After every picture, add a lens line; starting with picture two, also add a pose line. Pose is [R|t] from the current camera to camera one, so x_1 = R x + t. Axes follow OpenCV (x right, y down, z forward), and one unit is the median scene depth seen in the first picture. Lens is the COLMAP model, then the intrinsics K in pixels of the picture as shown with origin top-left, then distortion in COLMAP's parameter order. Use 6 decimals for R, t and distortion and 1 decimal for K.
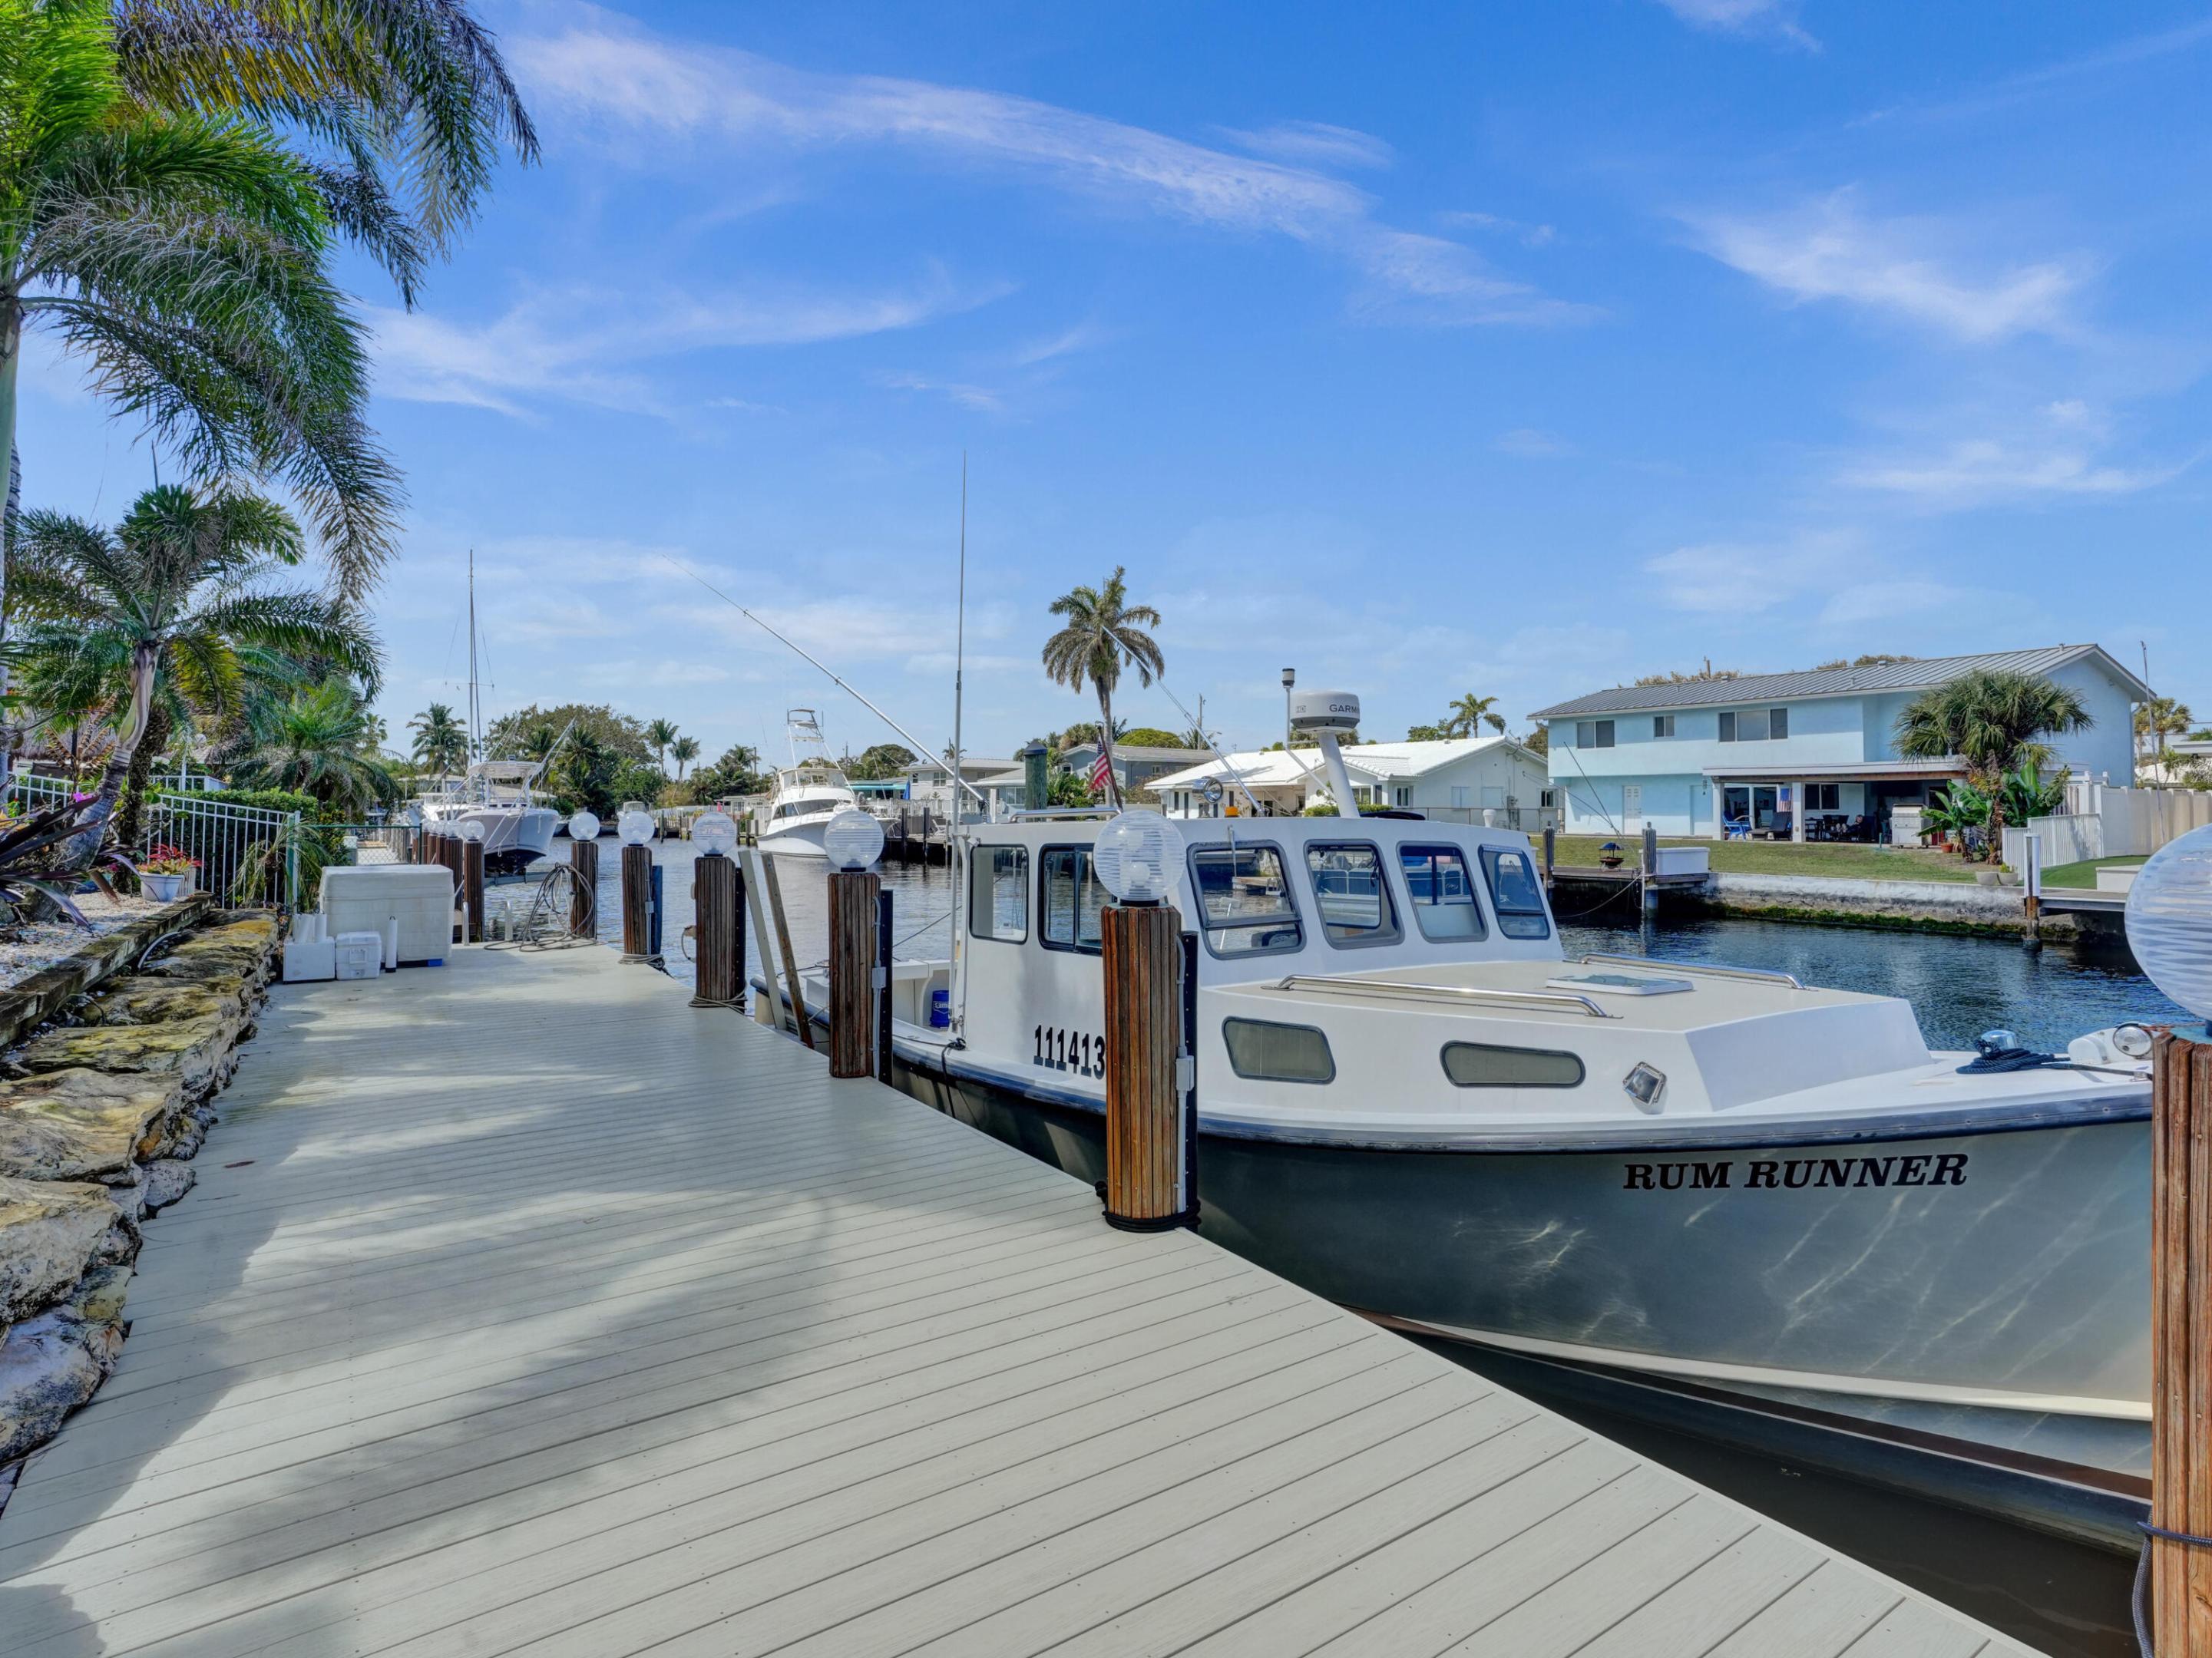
lens RADIAL K [[1201.0, 0, 1096.6], [0, 1201.0, 829.5], [0, 0, 1]] dist [-0.040836, 0.026814]
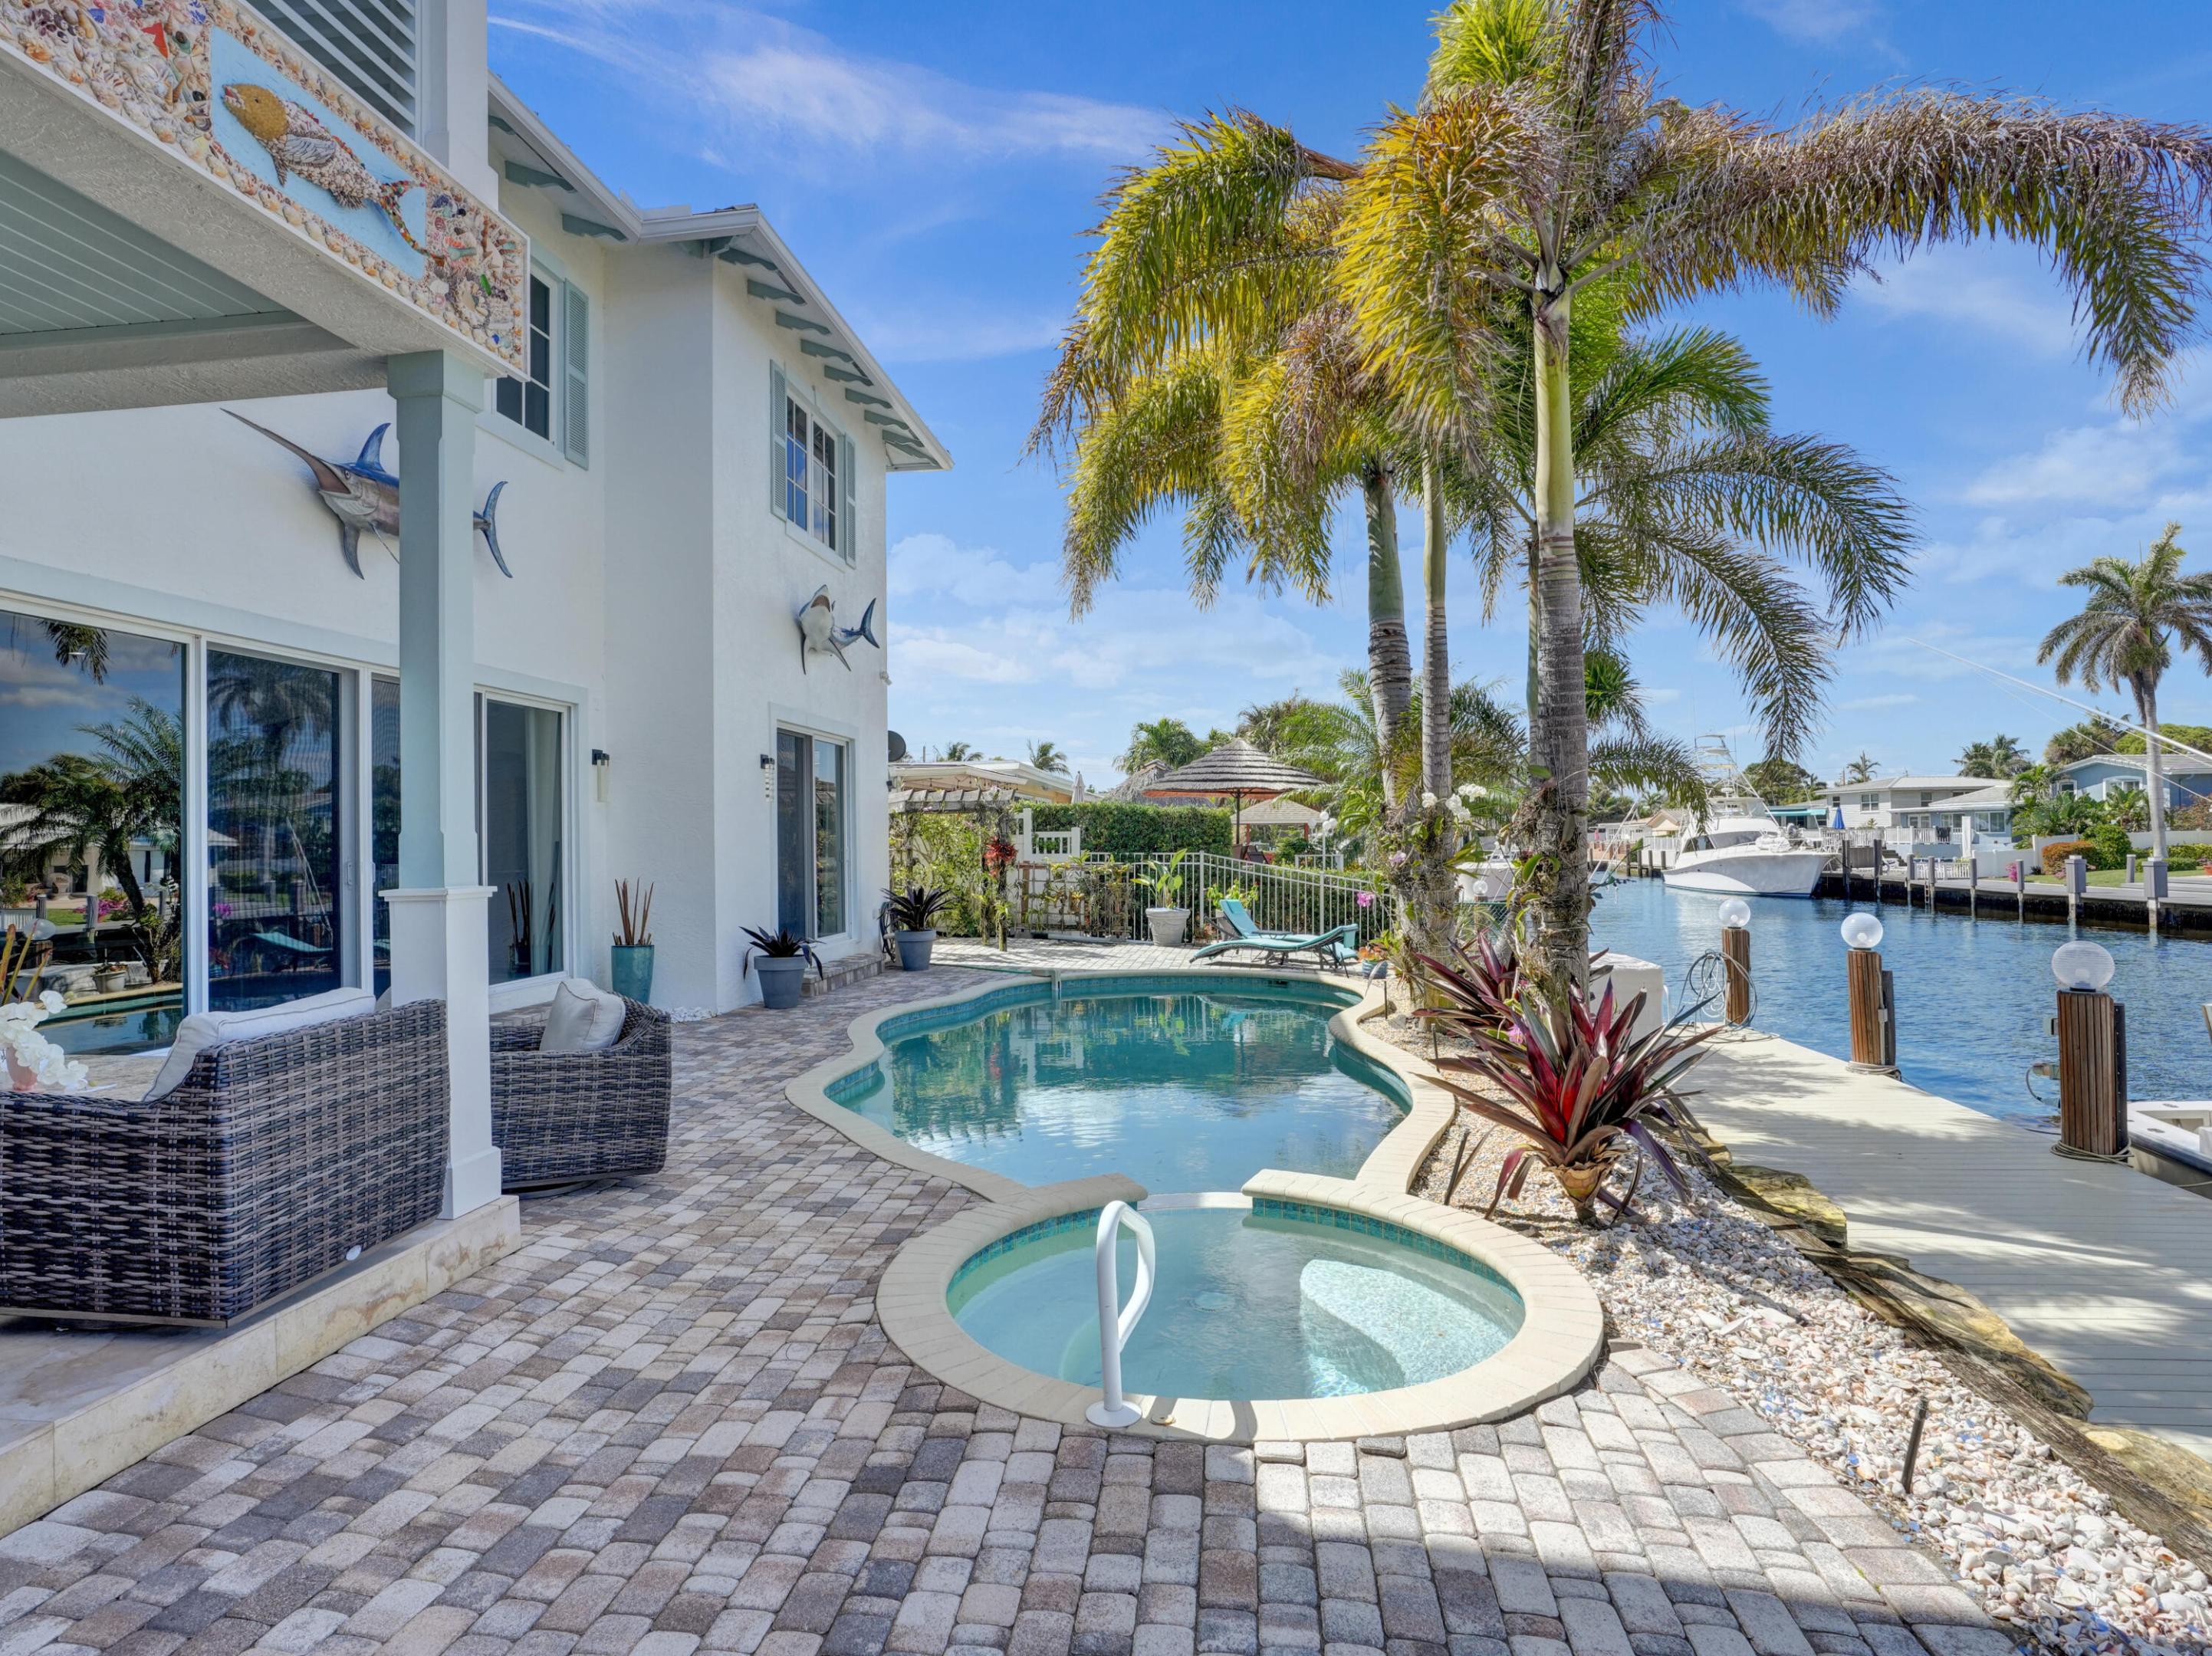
lens RADIAL K [[1201.1, 0, 1096.6], [0, 1201.1, 828.5], [0, 0, 1]] dist [-0.040836, 0.026814]
pose [[0.999543, -0.008051, -0.029122, -0.623192], [0.007289, 0.999630, -0.026201, -0.008104], [0.029322, 0.025977, 0.999232, 0.199925]]
